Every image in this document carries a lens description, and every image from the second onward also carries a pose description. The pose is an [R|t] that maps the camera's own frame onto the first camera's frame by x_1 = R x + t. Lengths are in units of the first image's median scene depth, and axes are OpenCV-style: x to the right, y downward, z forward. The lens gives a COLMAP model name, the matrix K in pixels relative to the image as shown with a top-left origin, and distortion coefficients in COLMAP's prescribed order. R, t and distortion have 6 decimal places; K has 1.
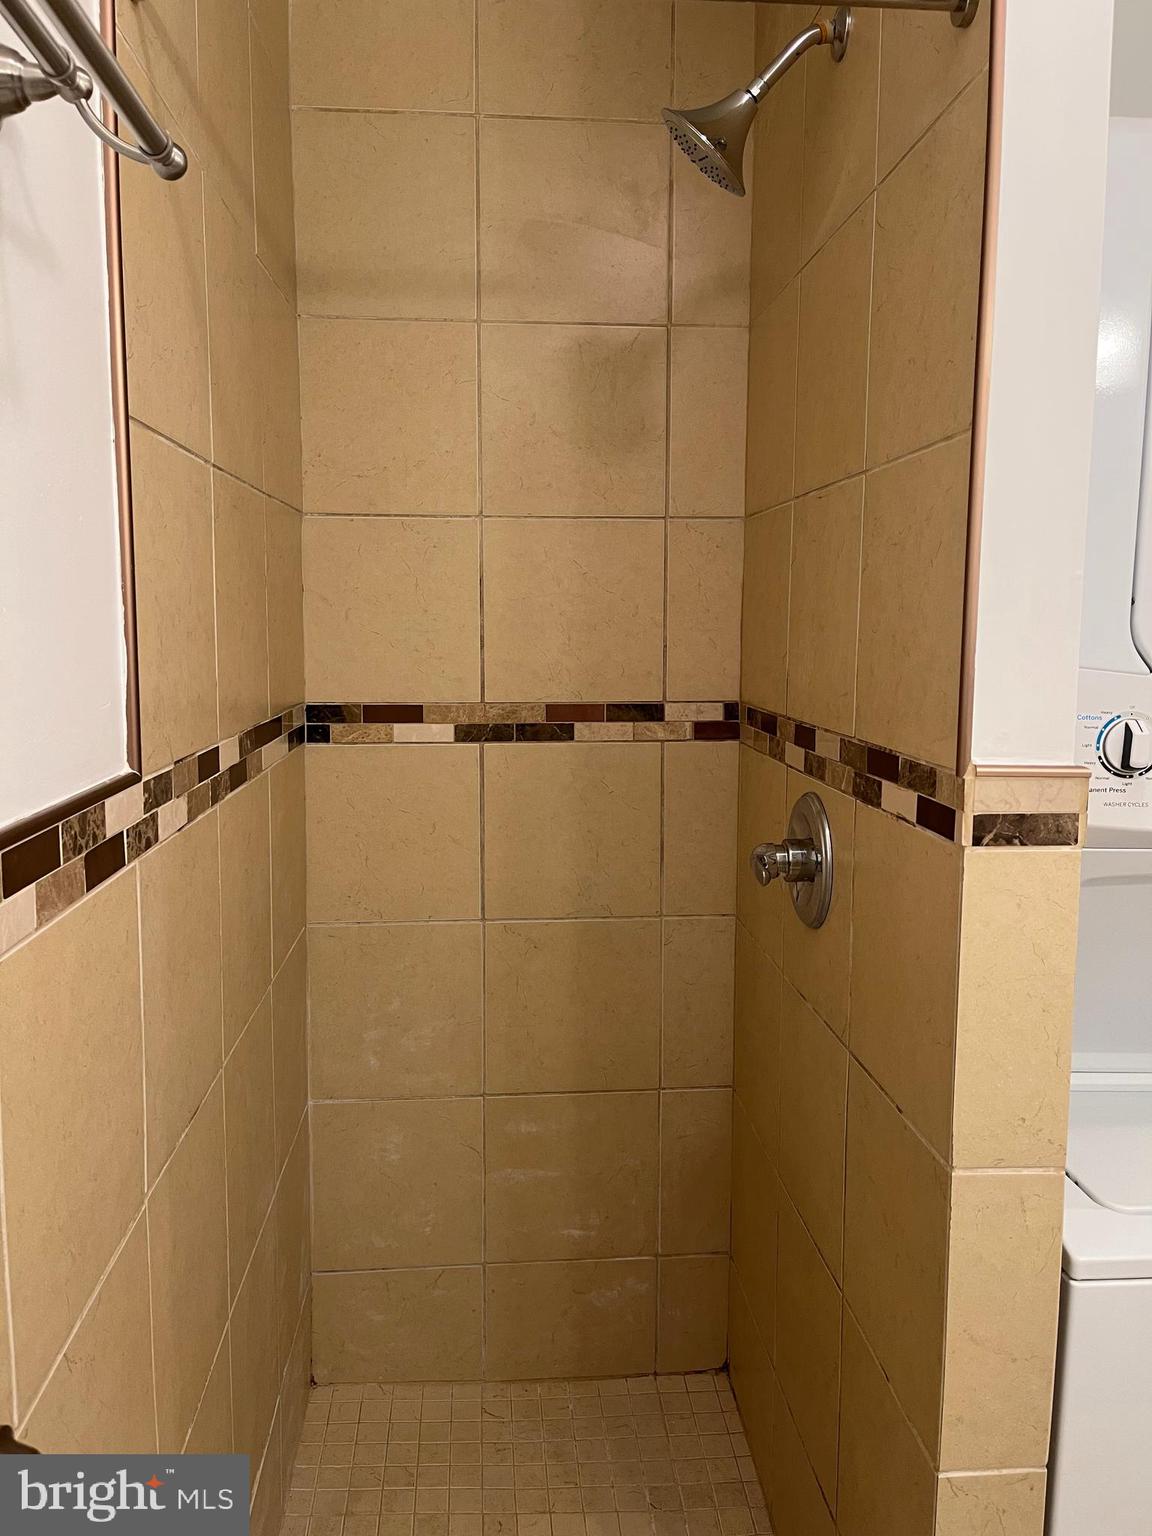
lens RADIAL K [[1155.4, 0, 588.7], [0, 1155.4, 742.1], [0, 0, 1]] dist [0.073918, -0.098651]
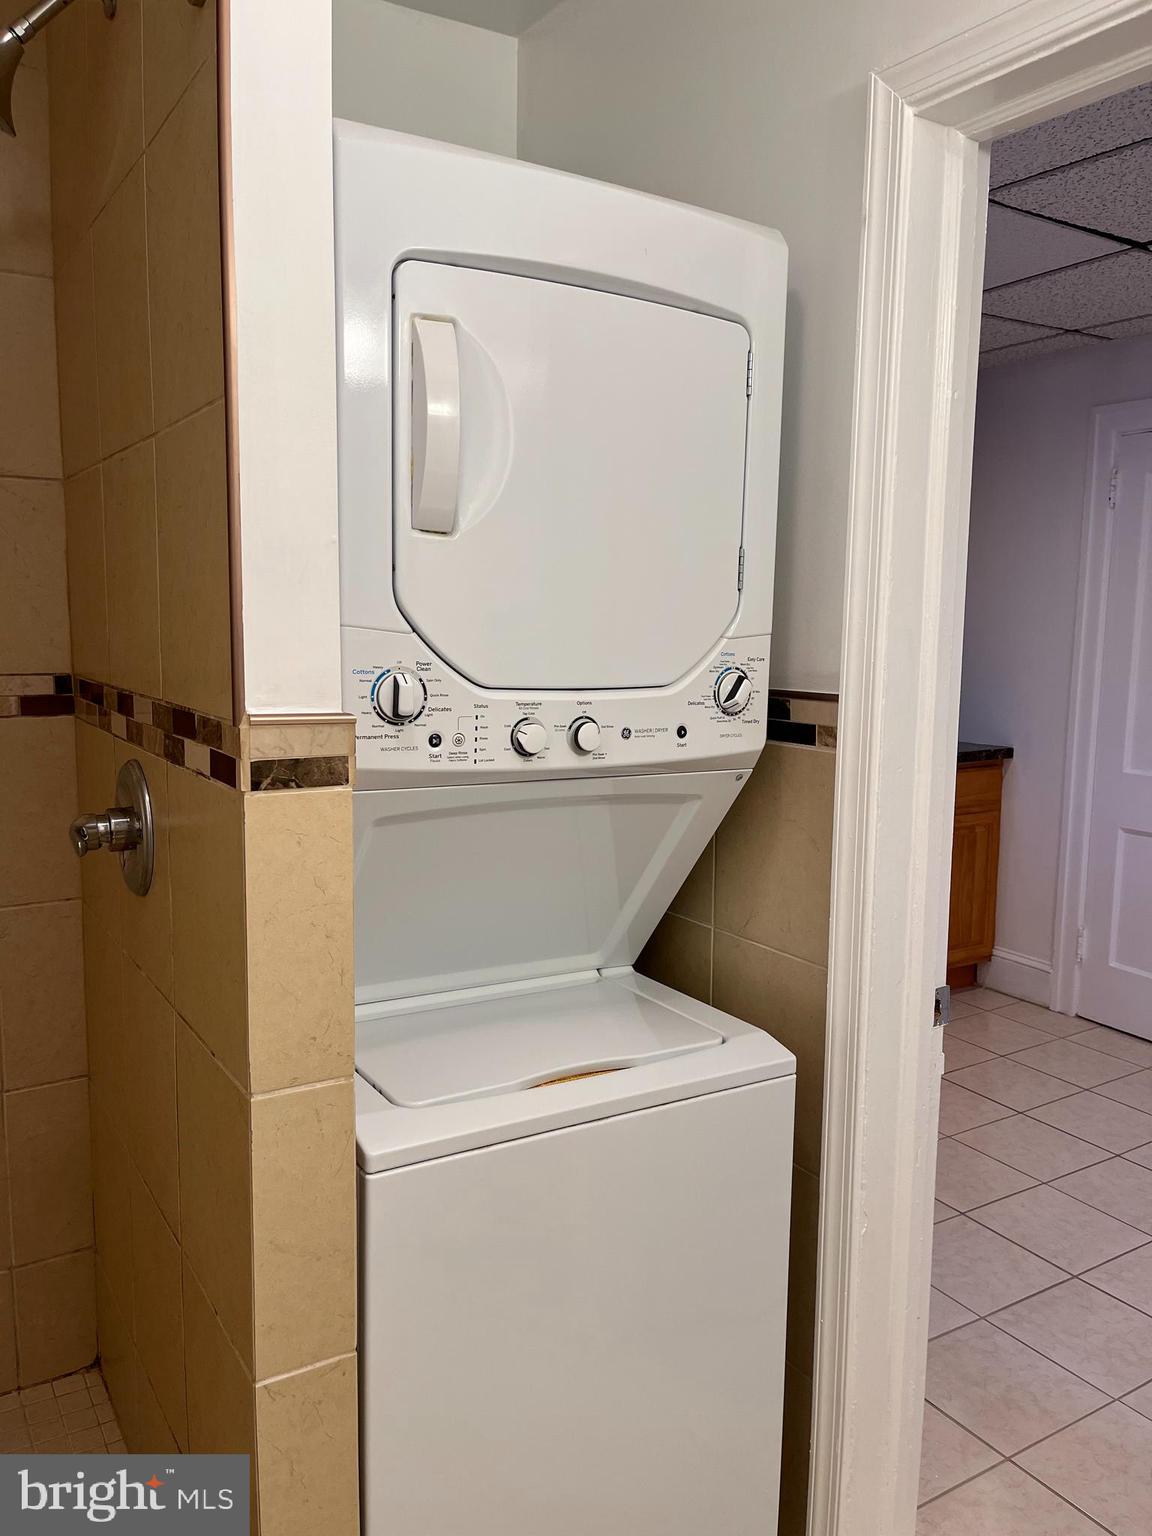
lens RADIAL K [[1155.4, 0, 580.0], [0, 1155.4, 757.2], [0, 0, 1]] dist [0.073918, -0.098651]
pose [[0.889887, -0.048574, 0.453588, 0.105192], [0.039001, 0.998775, 0.030442, 0.034001], [-0.454511, -0.009399, 0.890691, -0.079239]]
